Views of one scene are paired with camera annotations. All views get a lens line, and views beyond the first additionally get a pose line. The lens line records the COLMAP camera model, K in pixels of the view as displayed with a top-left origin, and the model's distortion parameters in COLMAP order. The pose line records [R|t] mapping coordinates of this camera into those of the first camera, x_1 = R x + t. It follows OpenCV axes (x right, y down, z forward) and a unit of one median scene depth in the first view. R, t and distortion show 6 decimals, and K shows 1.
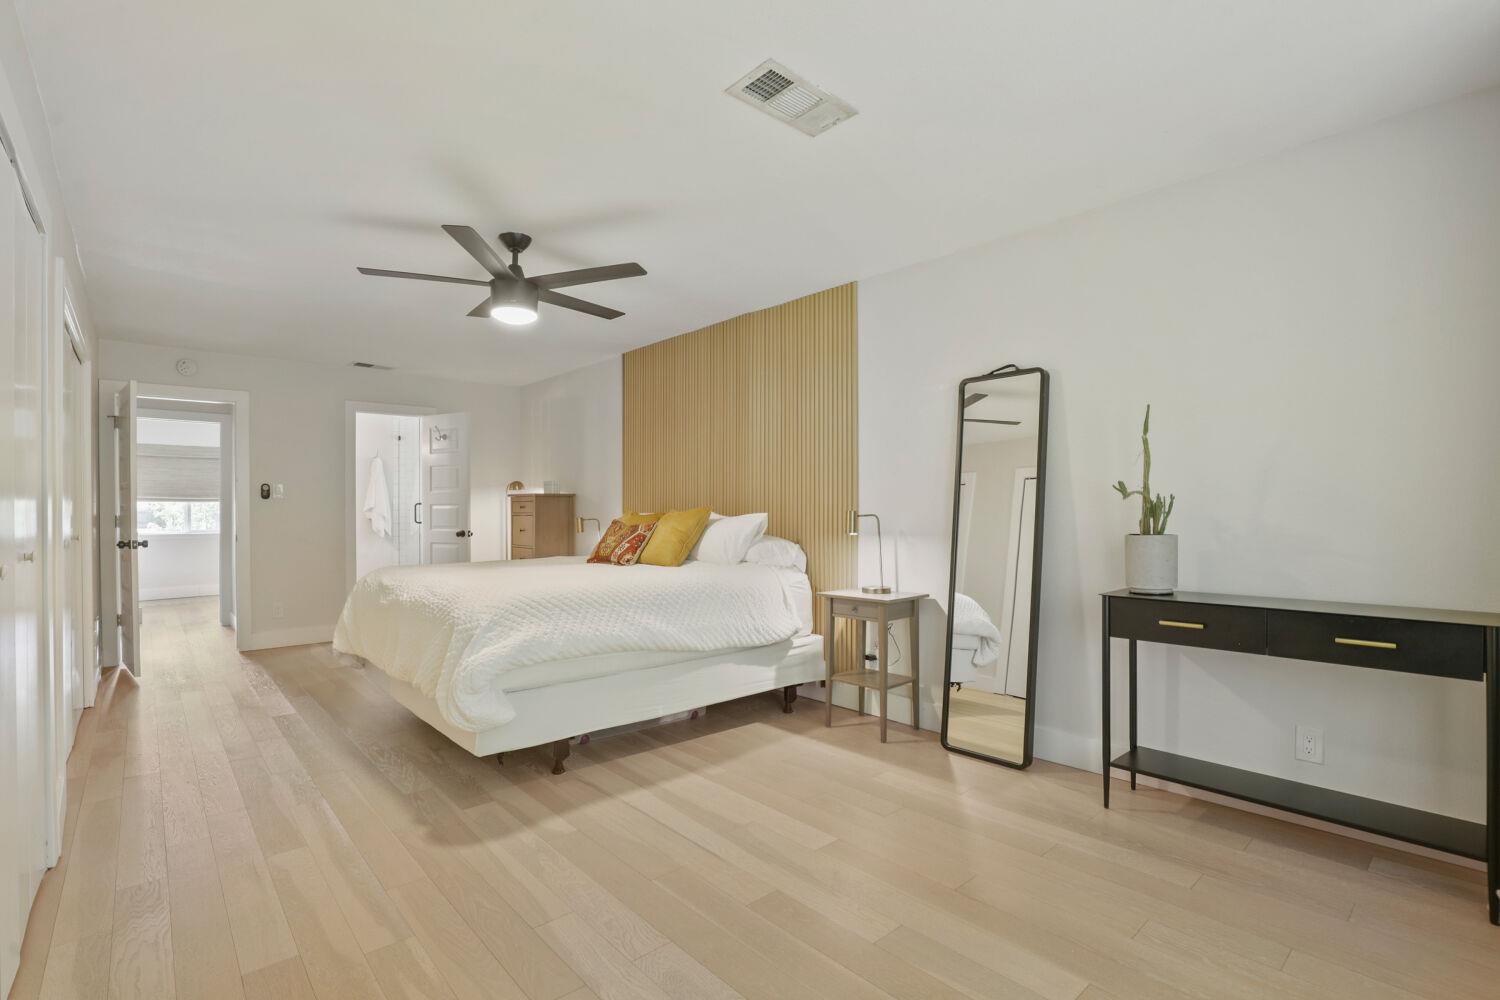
lens RADIAL K [[701.9, 0, 749.1], [0, 701.9, 510.9], [0, 0, 1]] dist [-0.029227, 0.007879]
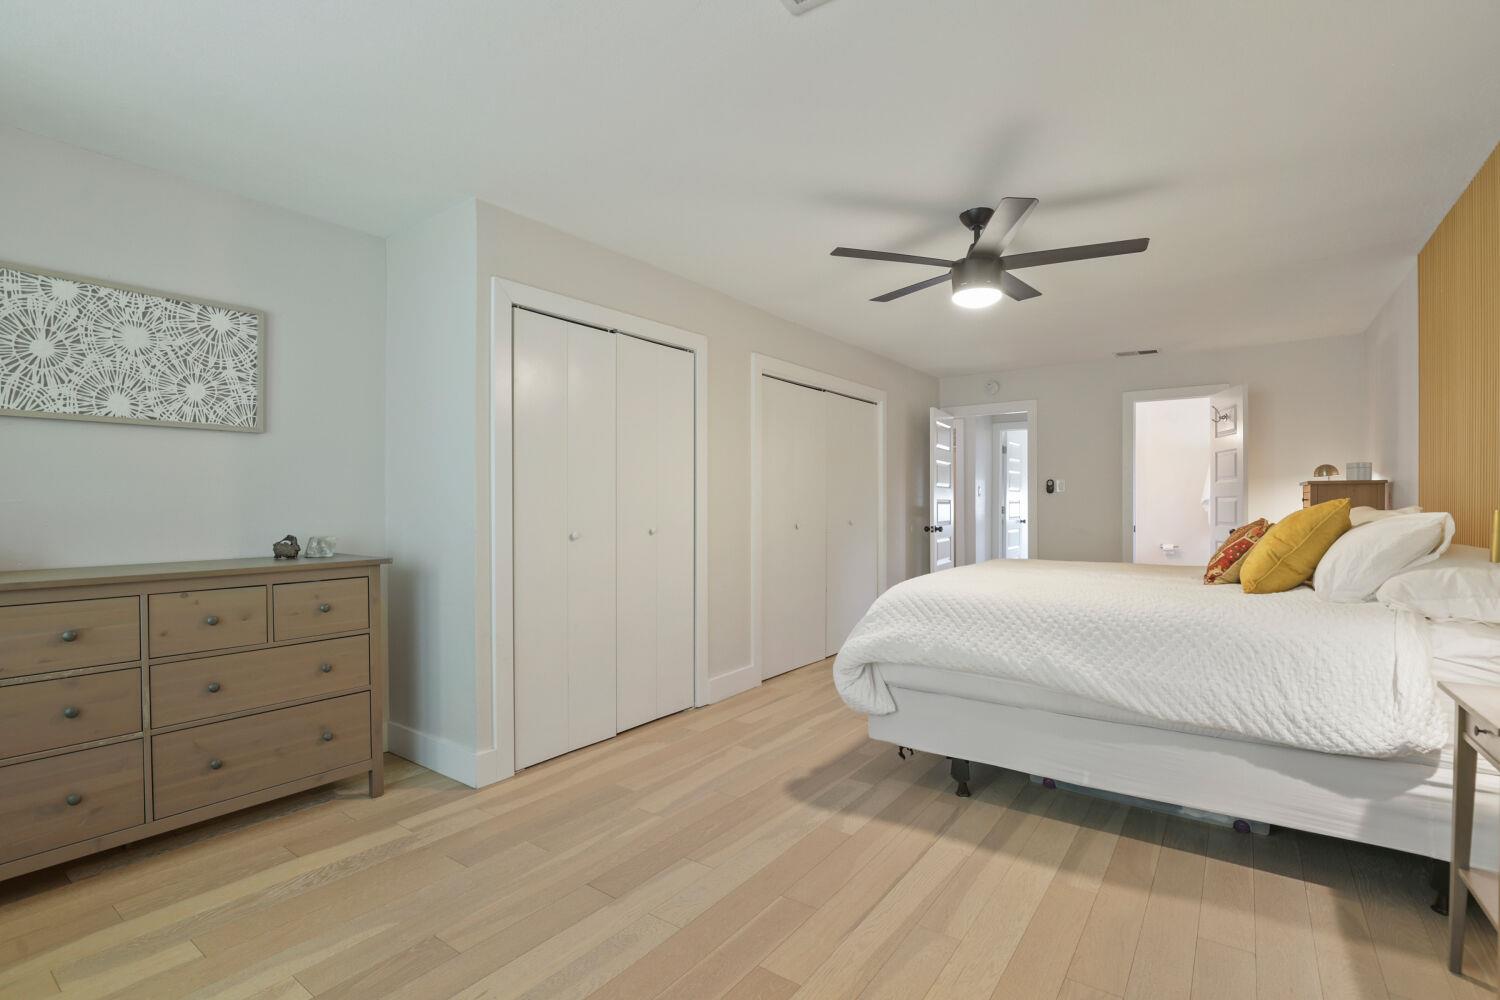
lens RADIAL K [[701.9, 0, 744.0], [0, 701.9, 499.8], [0, 0, 1]] dist [-0.029227, 0.007879]
pose [[0.208803, -0.003822, -0.977950, 0.463447], [0.001354, 0.999993, -0.003619, -0.005273], [0.977957, -0.000568, 0.208807, 0.443725]]
